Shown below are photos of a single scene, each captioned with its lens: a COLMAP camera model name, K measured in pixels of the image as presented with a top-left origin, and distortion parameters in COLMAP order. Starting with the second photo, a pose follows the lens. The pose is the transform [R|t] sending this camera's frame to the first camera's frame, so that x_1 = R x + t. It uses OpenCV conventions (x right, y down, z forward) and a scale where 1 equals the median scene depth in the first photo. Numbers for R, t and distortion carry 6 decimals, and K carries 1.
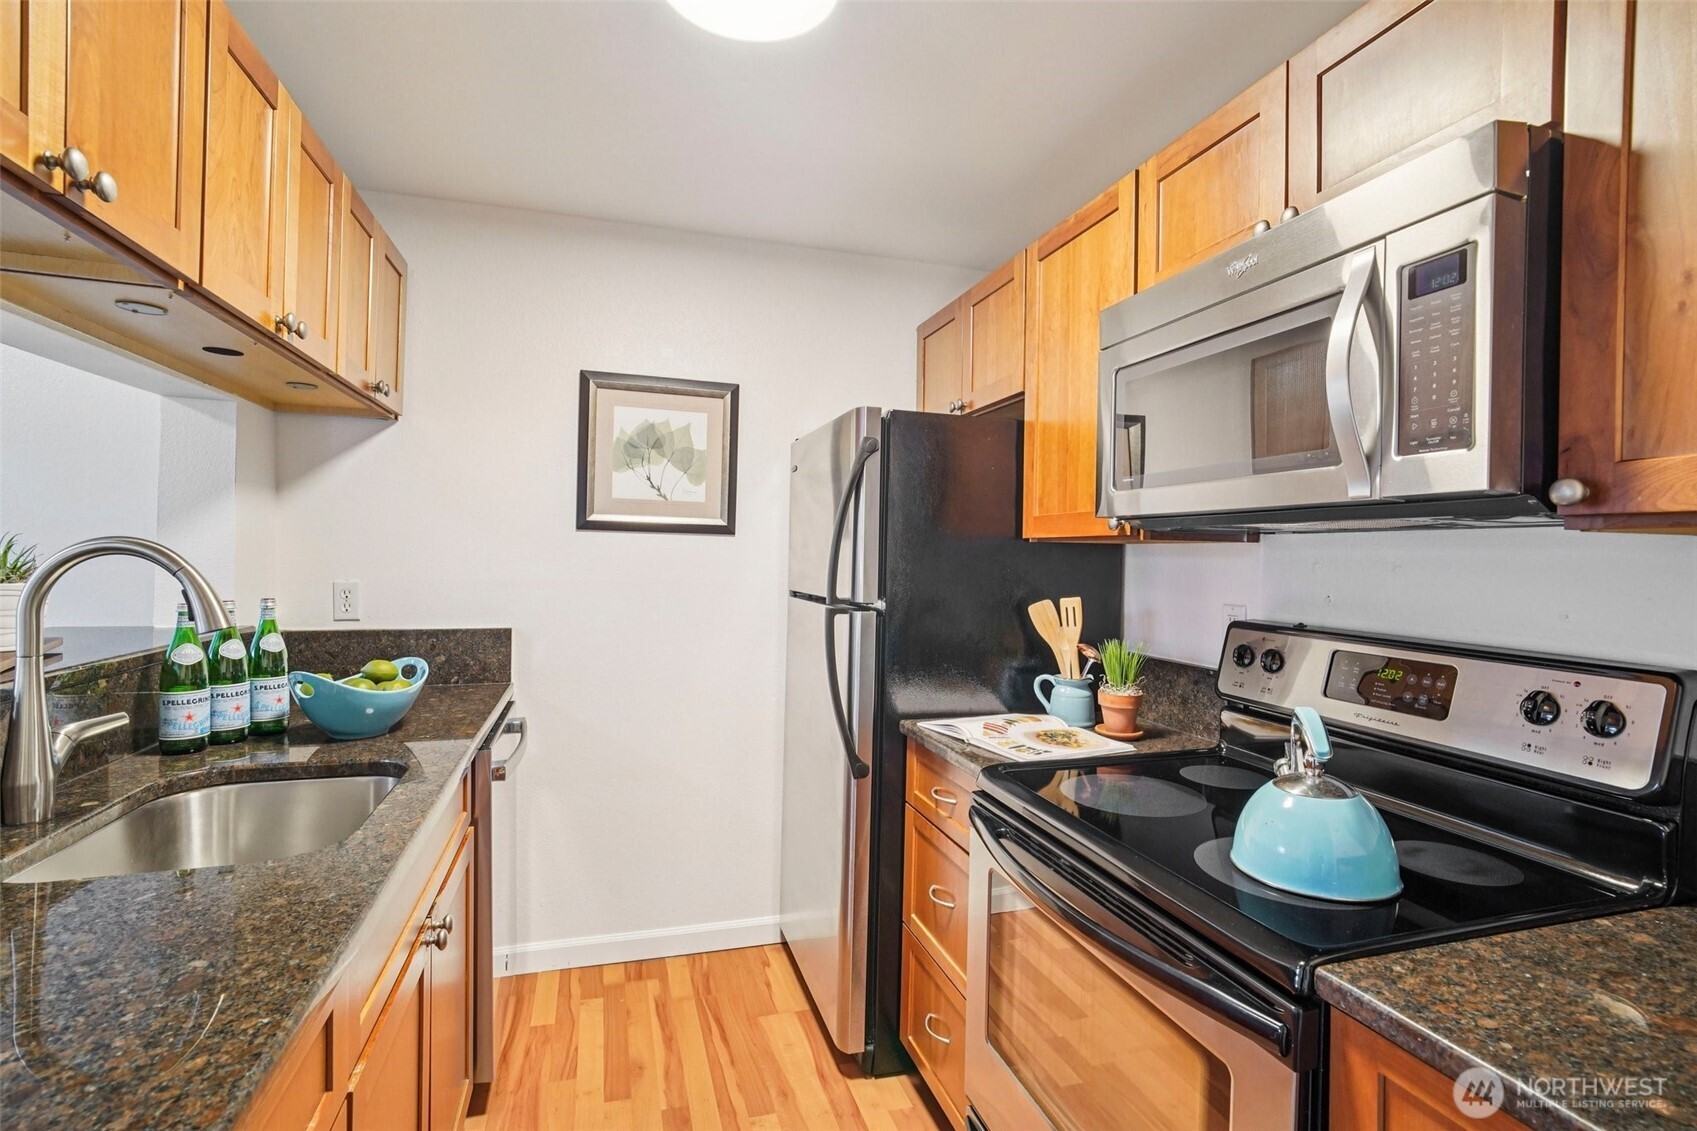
lens RADIAL K [[814.2, 0, 843.0], [0, 814.2, 550.4], [0, 0, 1]] dist [-0.000940, 0.000676]
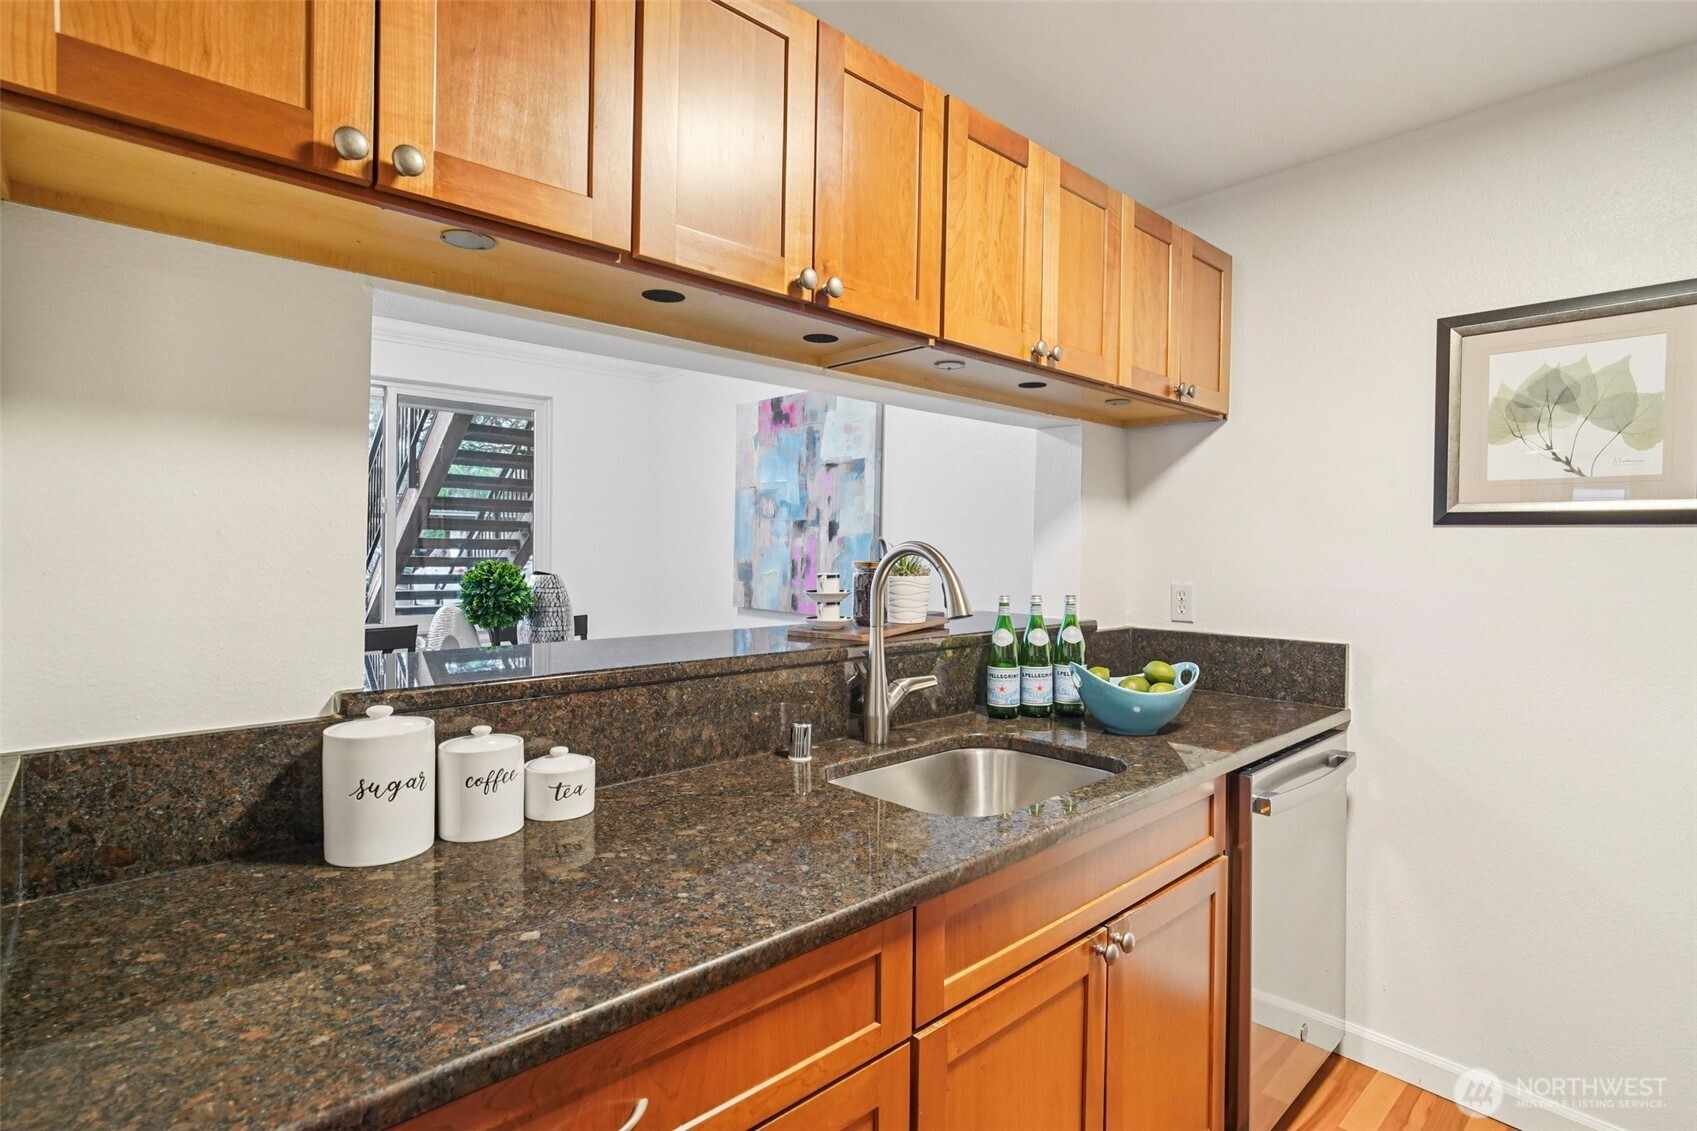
lens RADIAL K [[829.0, 0, 850.2], [0, 829.0, 548.4], [0, 0, 1]] dist [-0.005946, -0.000246]
pose [[0.436125, -0.011793, -0.899809, 0.203010], [0.002174, 0.999925, -0.012051, 0.007237], [0.899884, 0.003300, 0.436118, 0.229401]]
